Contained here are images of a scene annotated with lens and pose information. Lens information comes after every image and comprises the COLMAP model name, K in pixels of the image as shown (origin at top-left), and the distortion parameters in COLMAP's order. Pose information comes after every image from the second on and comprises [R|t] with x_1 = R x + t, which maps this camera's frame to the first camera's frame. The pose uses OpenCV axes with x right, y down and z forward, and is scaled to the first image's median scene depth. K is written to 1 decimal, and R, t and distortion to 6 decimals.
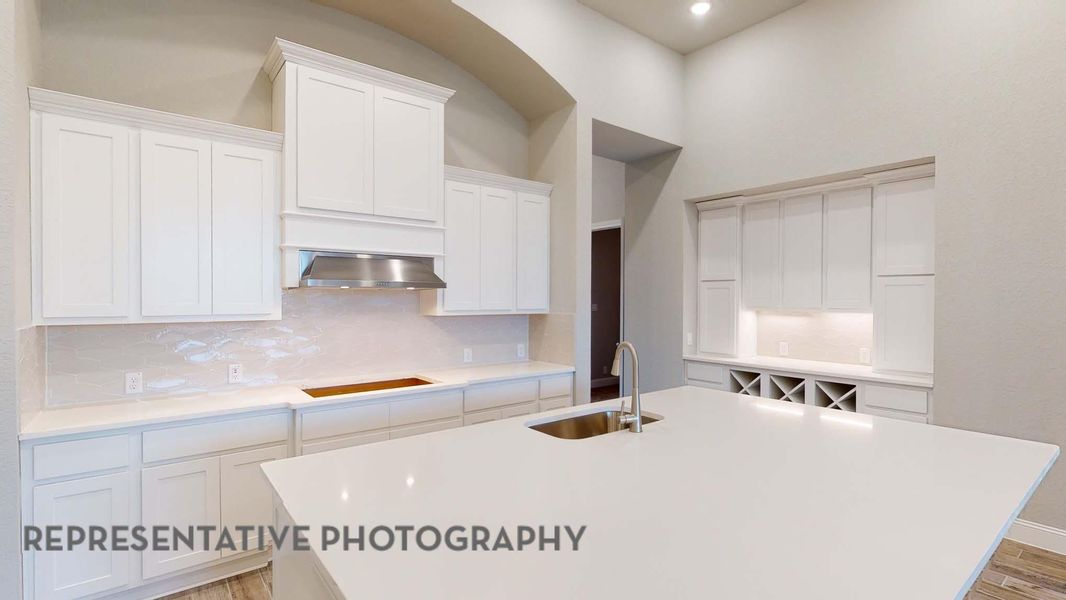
lens RADIAL K [[497.4, 0, 533.0], [0, 497.4, 300.0], [0, 0, 1]] dist [-0.000350, -0.000093]
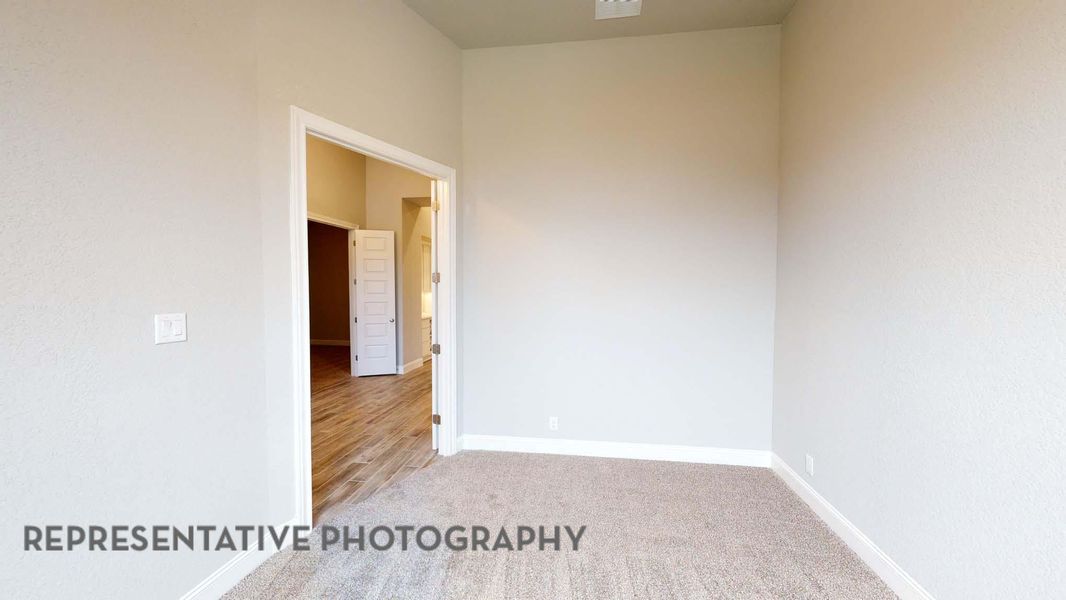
lens RADIAL K [[391.7, 0, 533.0], [0, 391.7, 300.0], [0, 0, 1]] dist [0.000595, 0.000091]
pose [[-0.694798, -0.028934, 0.718623, -1.312468], [-0.002103, 0.999268, 0.038200, -0.016394], [-0.719202, 0.025030, -0.694350, 2.039467]]
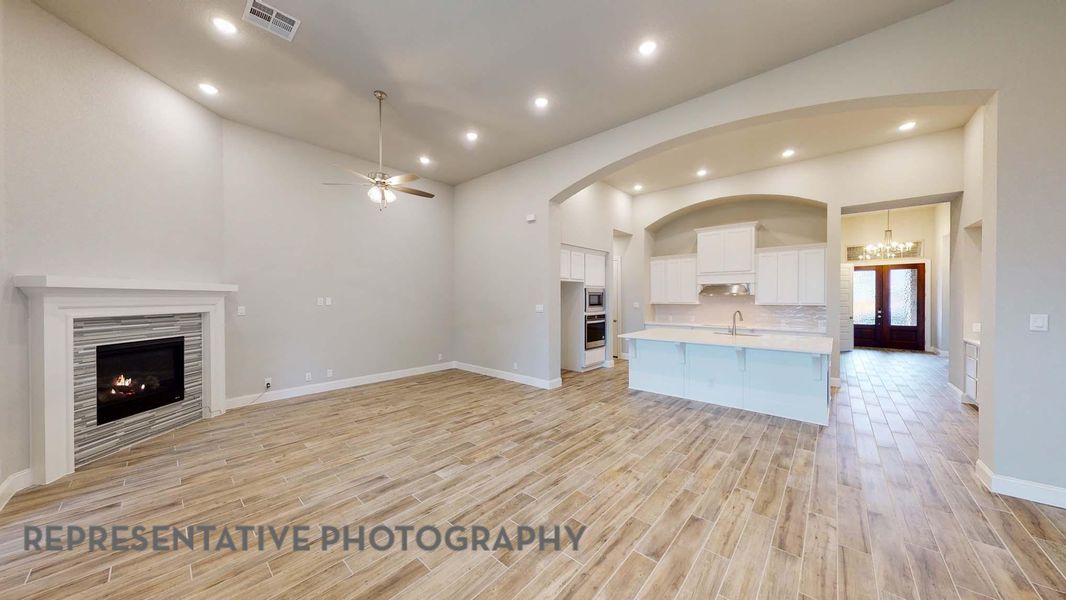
lens RADIAL K [[337.8, 0, 533.0], [0, 337.8, 300.0], [0, 0, 1]] dist [0.000638, -0.000003]
pose [[0.174595, 0.003975, -0.984632, 1.266581], [-0.002061, 0.999991, 0.003672, 0.002151], [0.984638, 0.001389, 0.174602, -0.455377]]
